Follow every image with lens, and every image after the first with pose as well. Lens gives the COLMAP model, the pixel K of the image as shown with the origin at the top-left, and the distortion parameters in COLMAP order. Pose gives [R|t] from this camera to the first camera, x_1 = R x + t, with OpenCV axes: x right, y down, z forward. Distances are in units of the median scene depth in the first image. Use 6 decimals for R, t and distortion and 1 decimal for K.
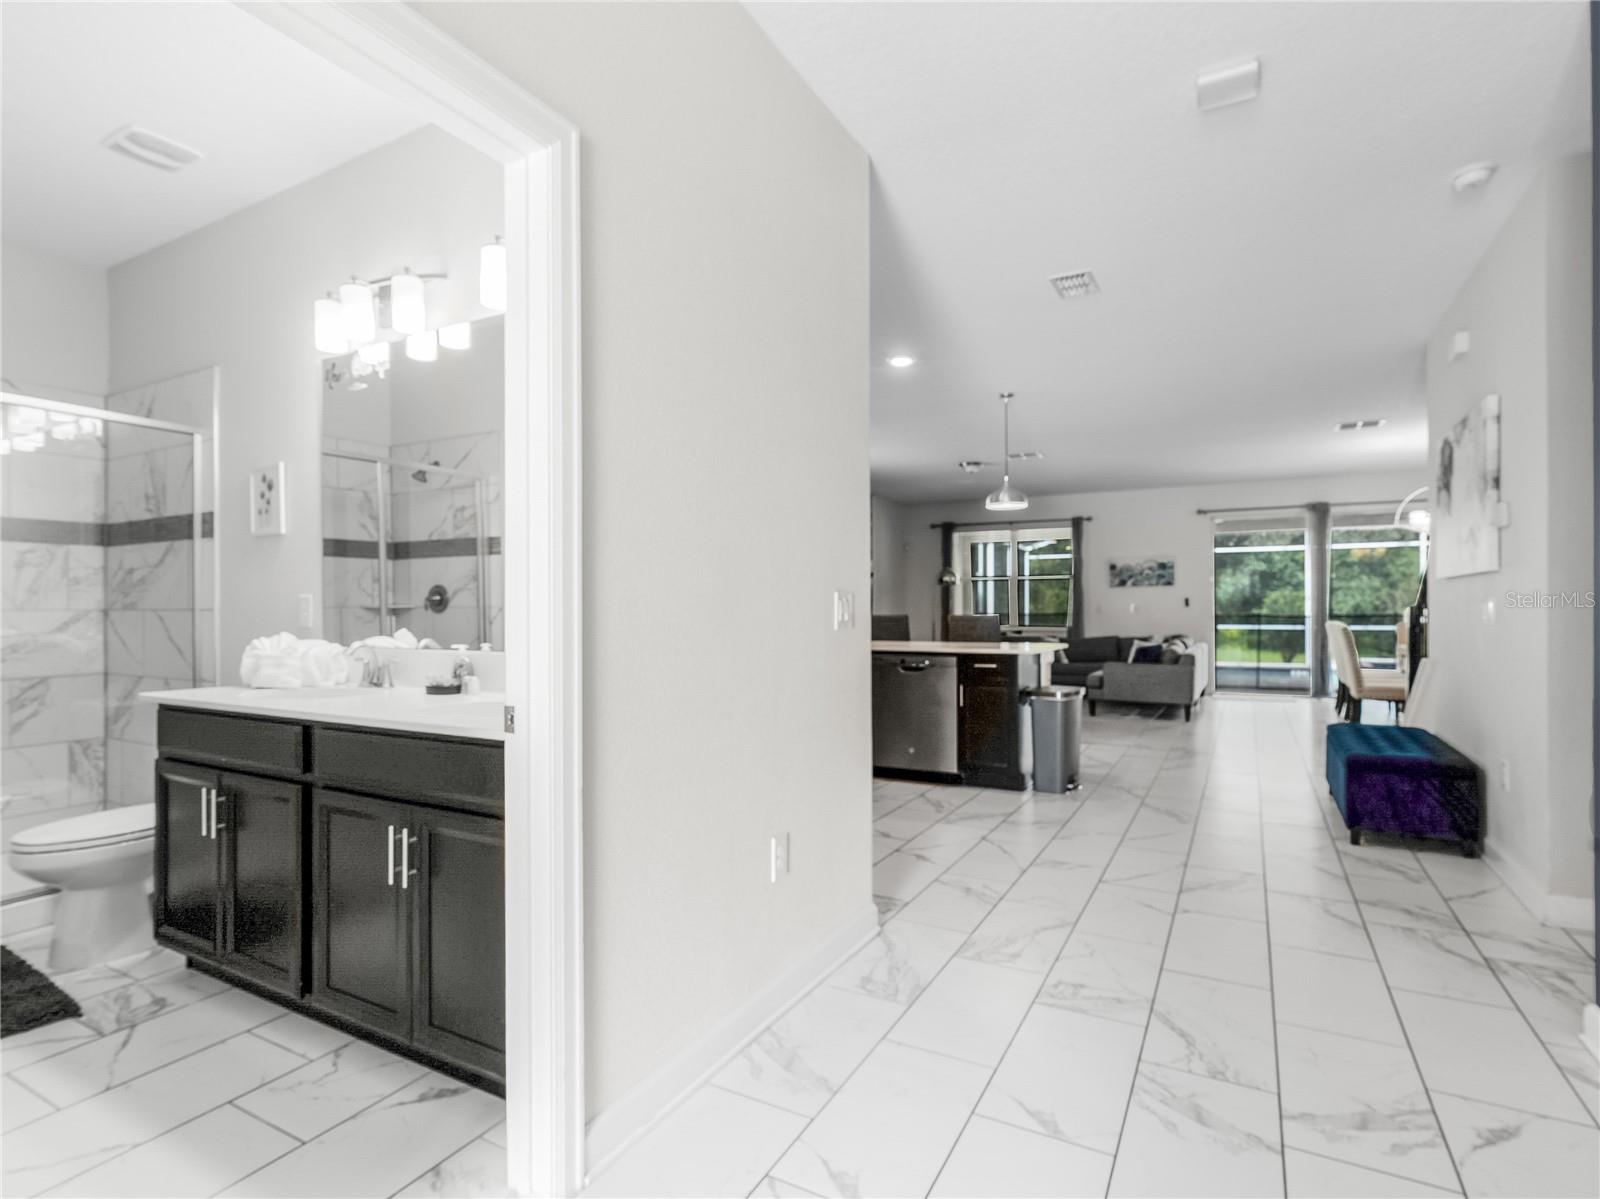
lens RADIAL K [[809.9, 0, 793.2], [0, 809.9, 606.9], [0, 0, 1]] dist [-0.003129, 0.000282]
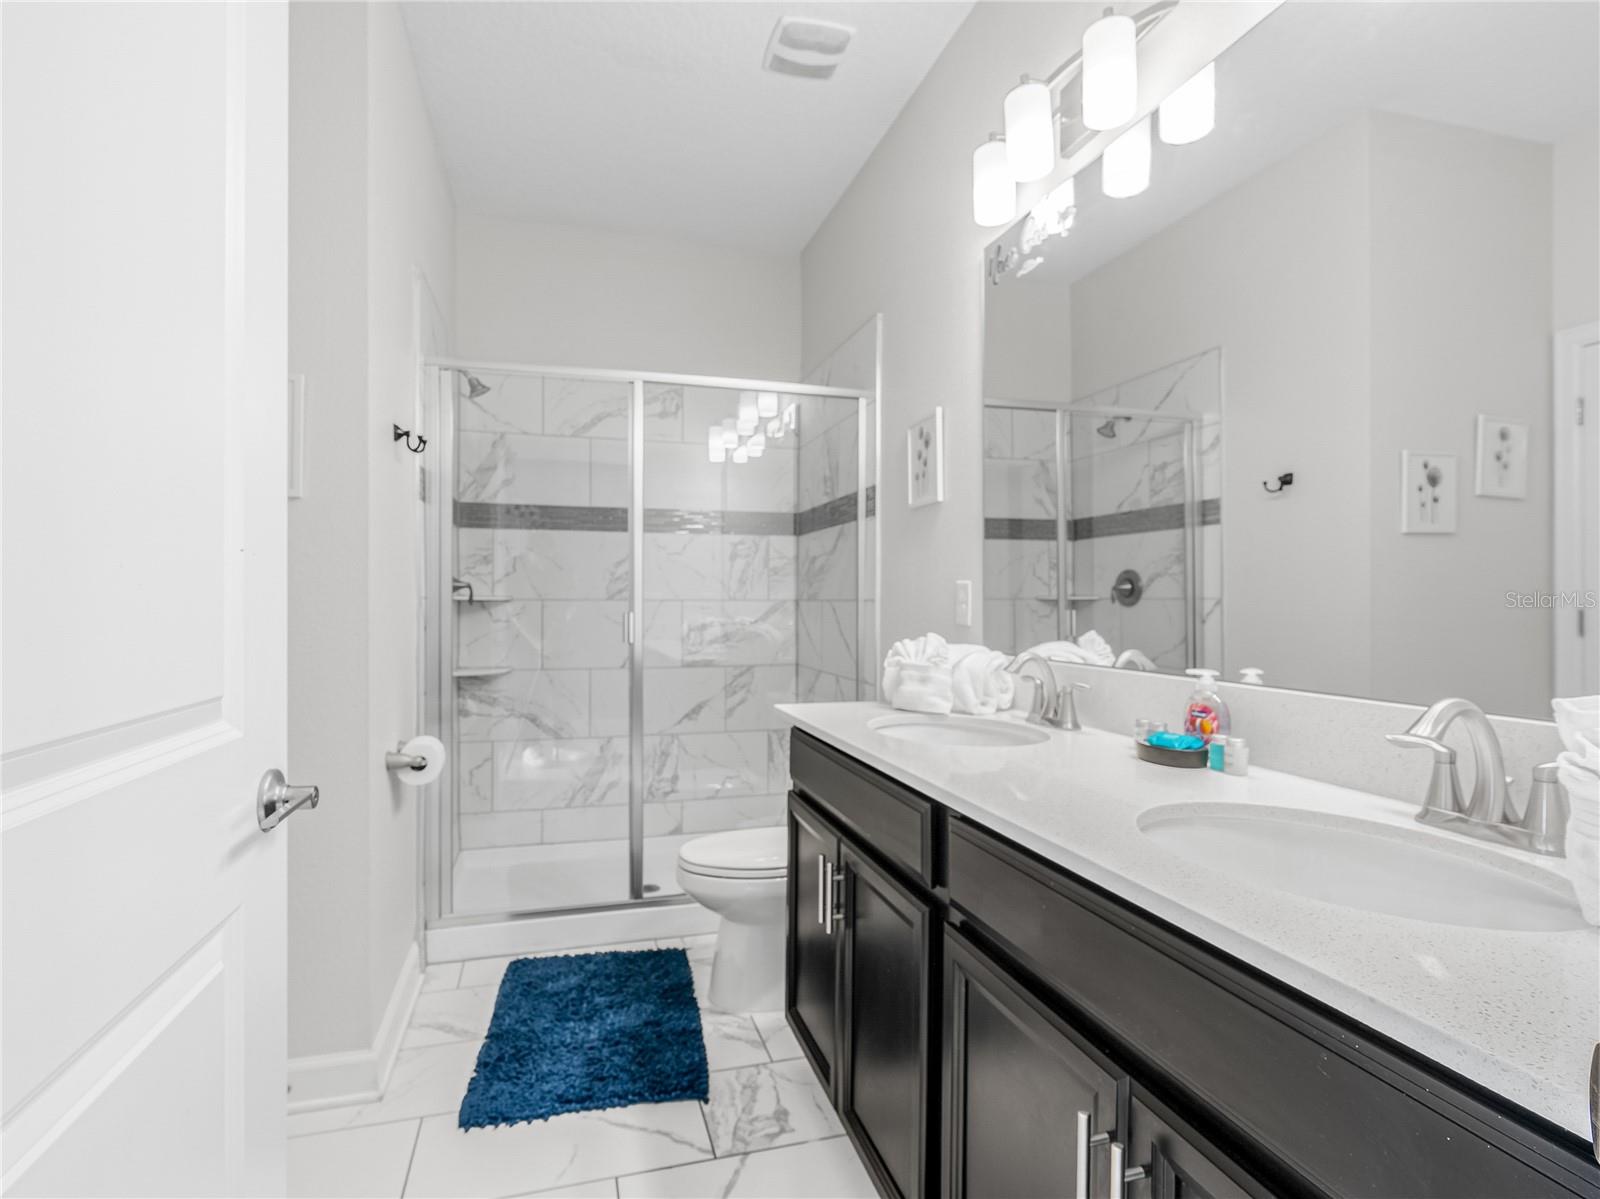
lens RADIAL K [[809.9, 0, 793.2], [0, 809.9, 606.9], [0, 0, 1]] dist [-0.003129, 0.000282]
pose [[0.706216, 0.010918, -0.707912, -0.155345], [-0.004320, 0.999929, 0.011112, 0.001037], [0.707983, -0.004789, 0.706213, 0.301121]]
